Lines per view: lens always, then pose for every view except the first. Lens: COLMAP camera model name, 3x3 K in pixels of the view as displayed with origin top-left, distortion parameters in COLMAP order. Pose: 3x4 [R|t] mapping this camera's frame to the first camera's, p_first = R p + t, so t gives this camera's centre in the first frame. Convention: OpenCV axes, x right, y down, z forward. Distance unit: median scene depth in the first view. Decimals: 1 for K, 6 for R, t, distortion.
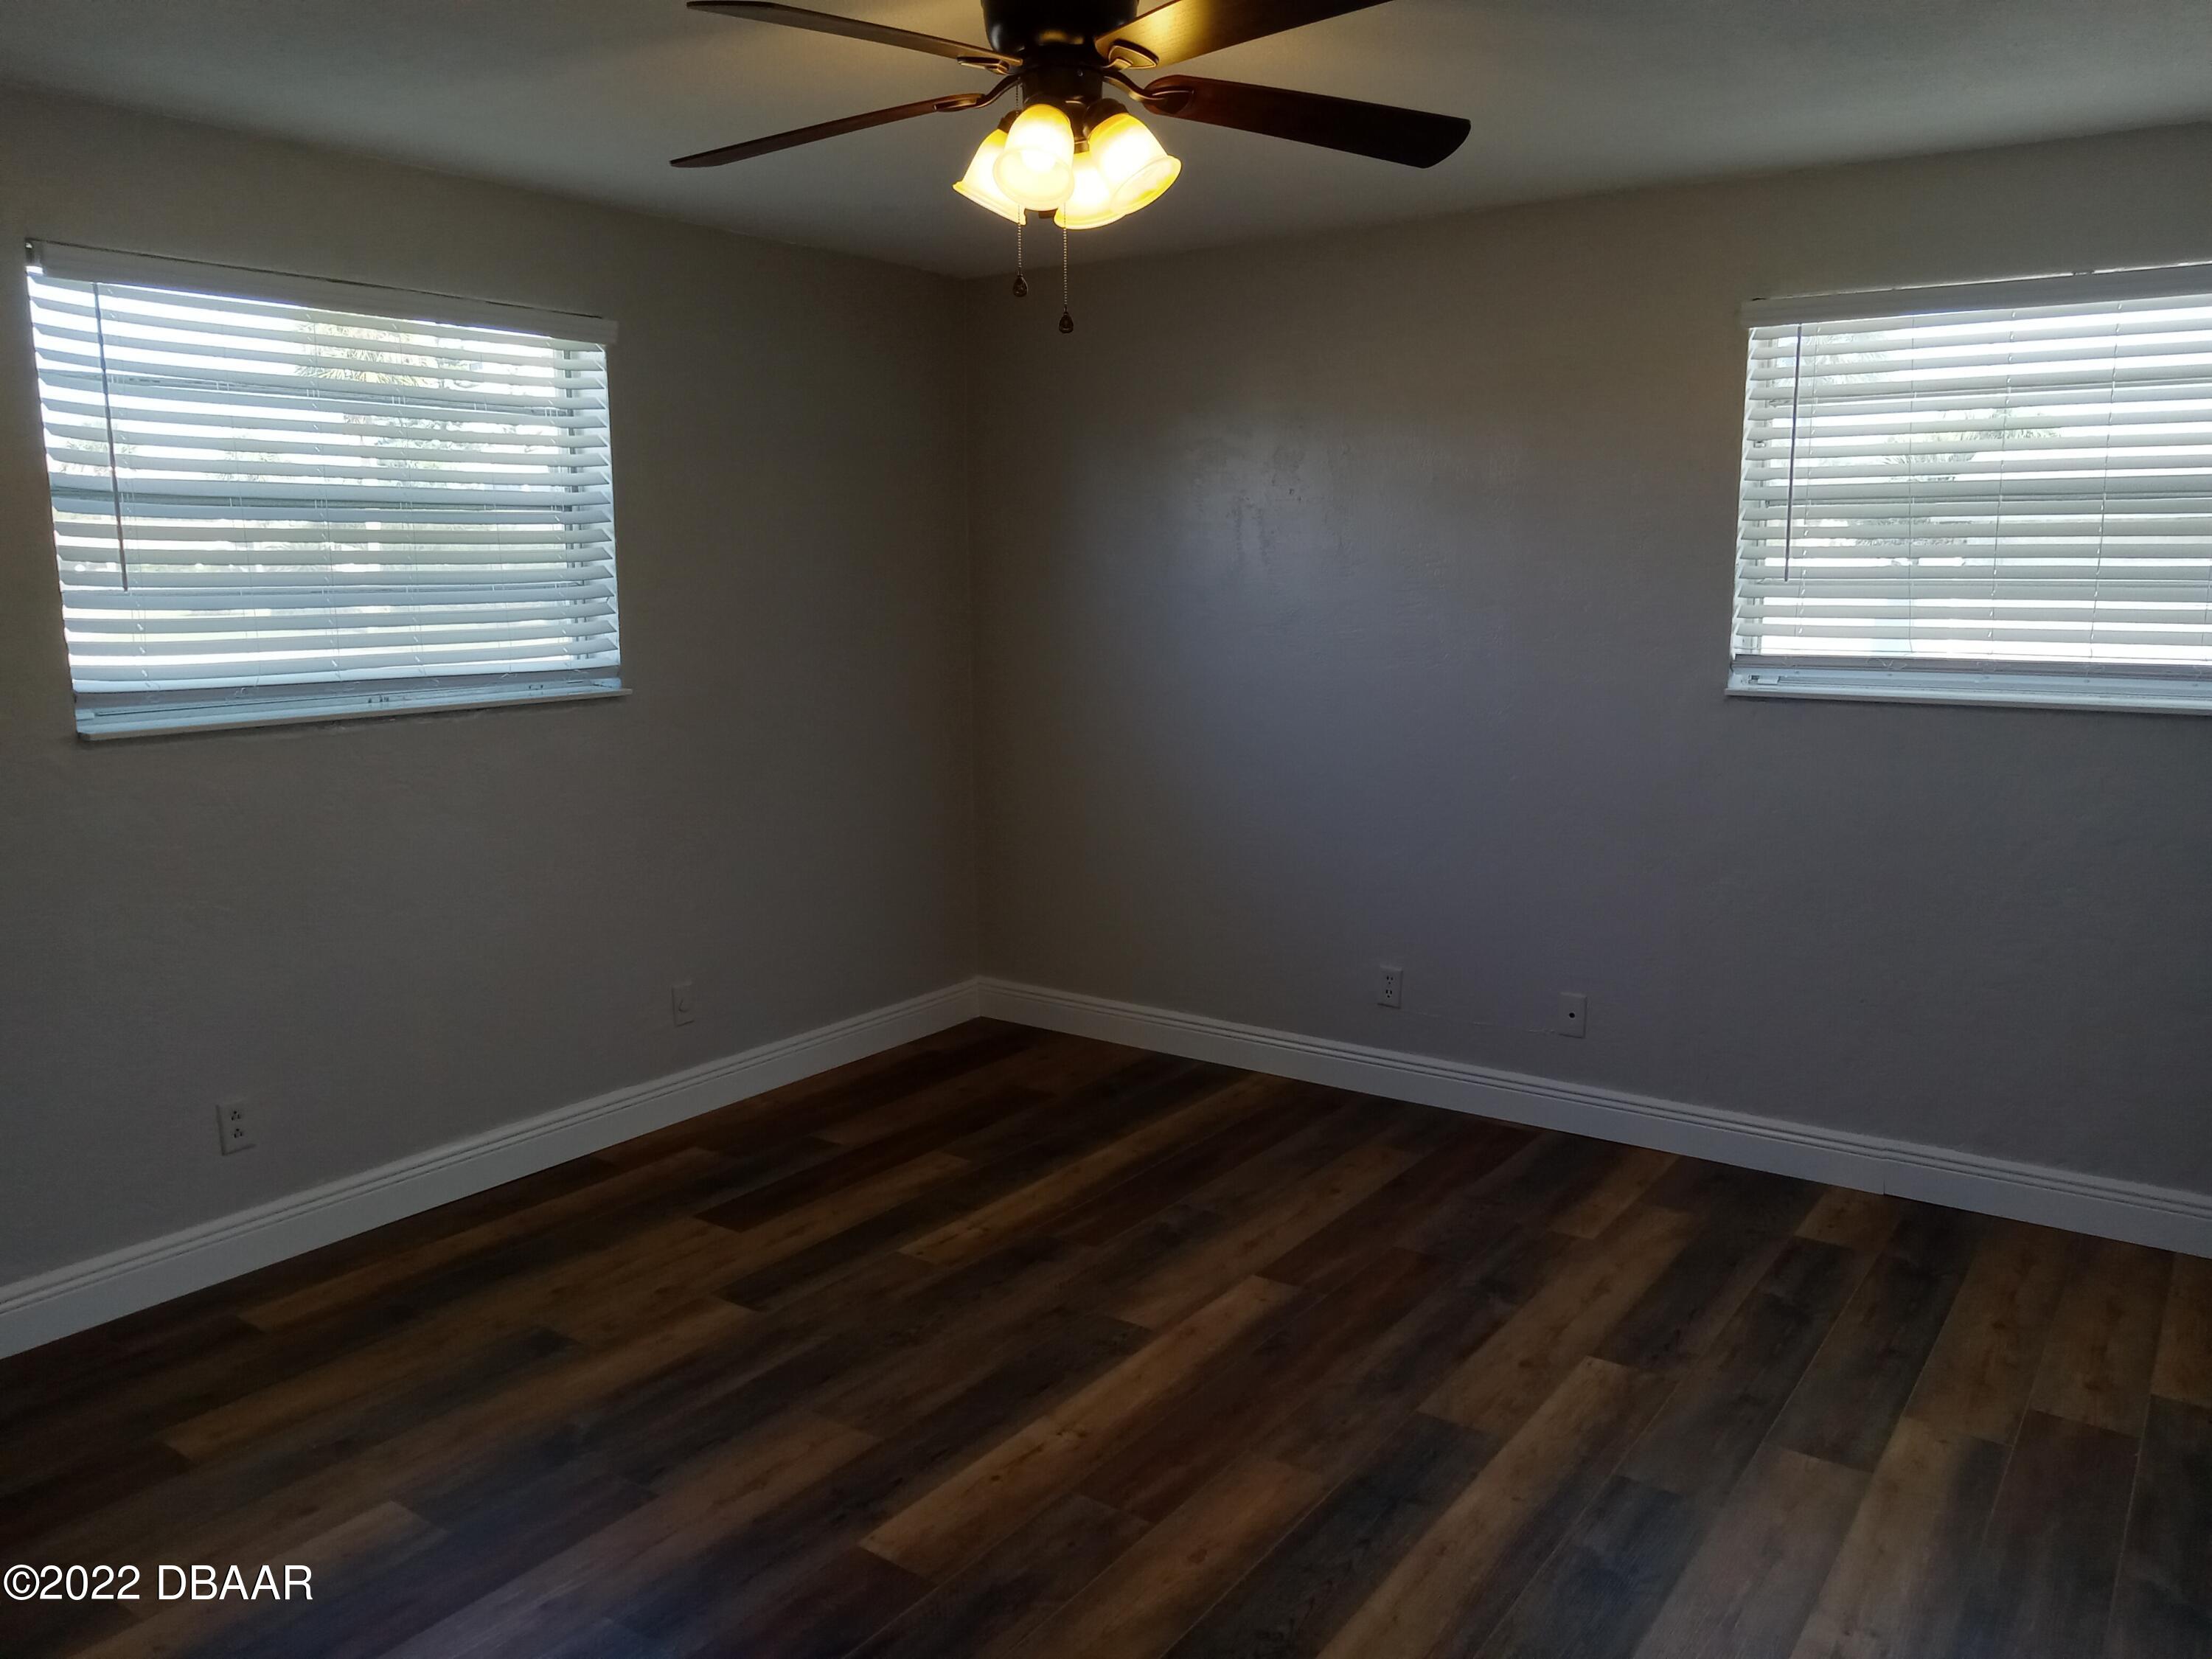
lens RADIAL K [[1654.5, 0, 1099.9], [0, 1654.5, 832.2], [0, 0, 1]] dist [0.003284, -0.003055]
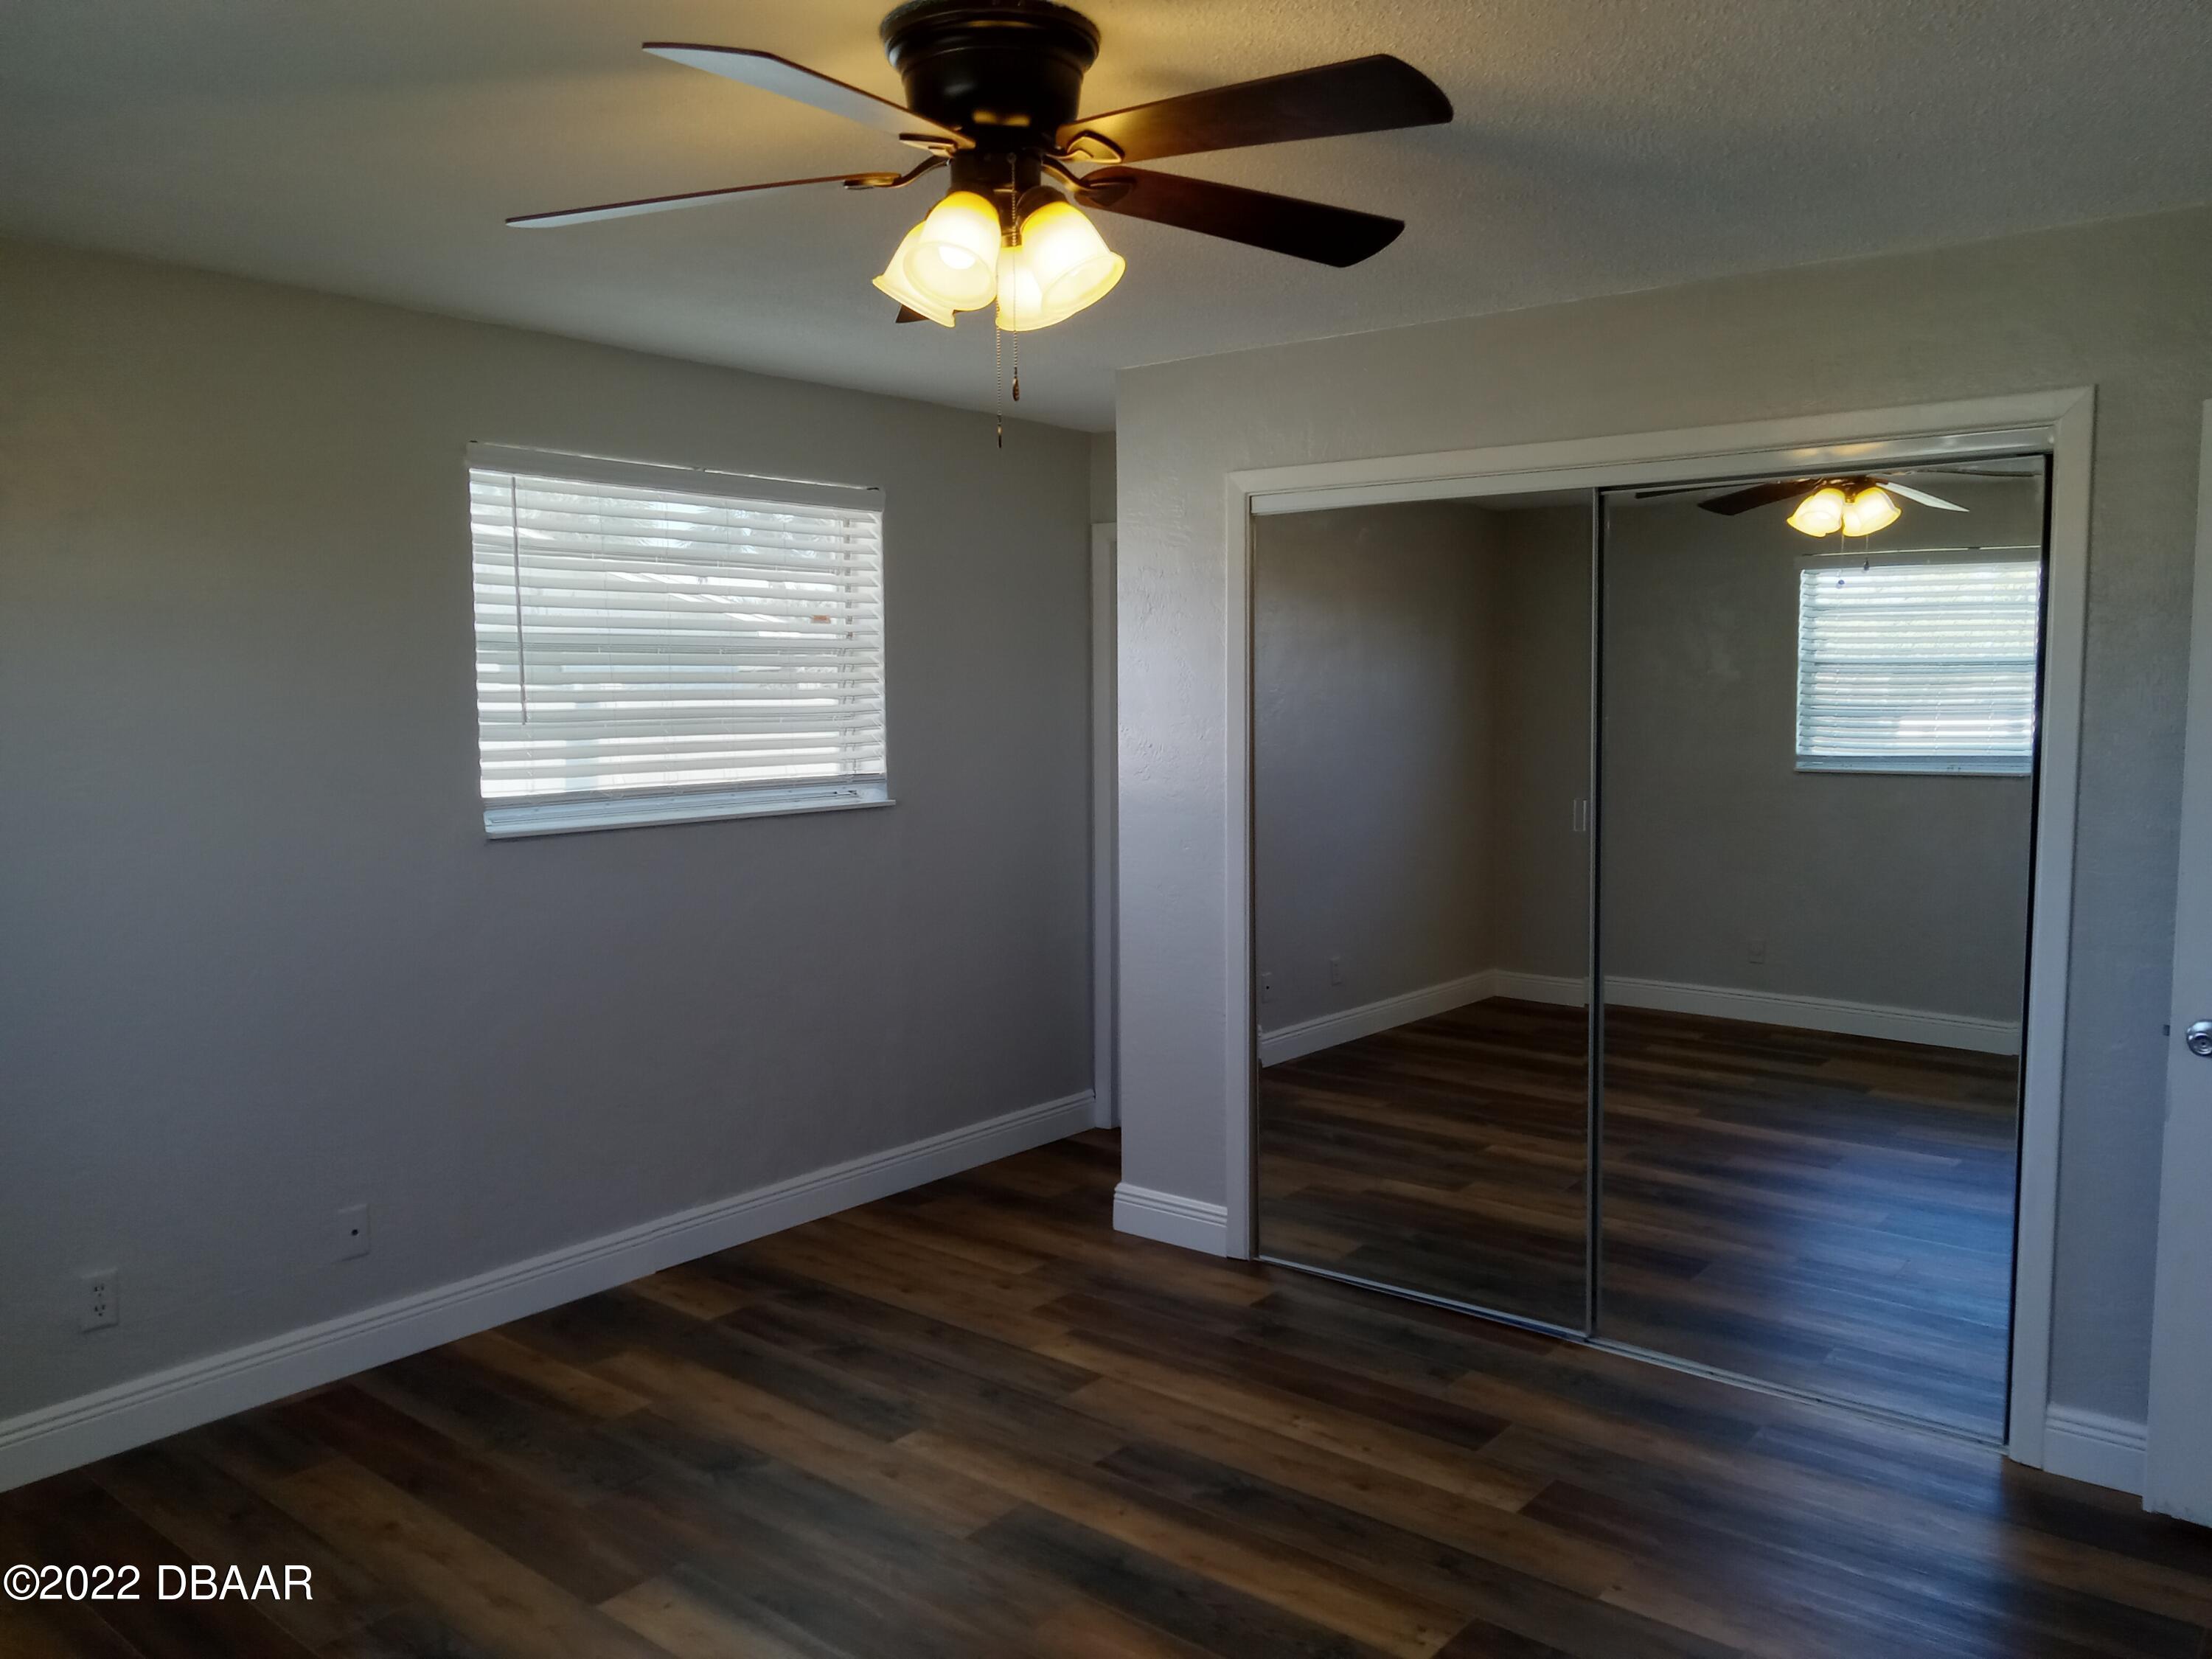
lens RADIAL K [[1654.5, 0, 1099.9], [0, 1654.5, 832.2], [0, 0, 1]] dist [0.003284, -0.003055]
pose [[0.062203, -0.084657, 0.994467, -0.624408], [0.166441, 0.983323, 0.073298, -0.109100], [-0.984087, 0.160961, 0.075256, 0.625003]]
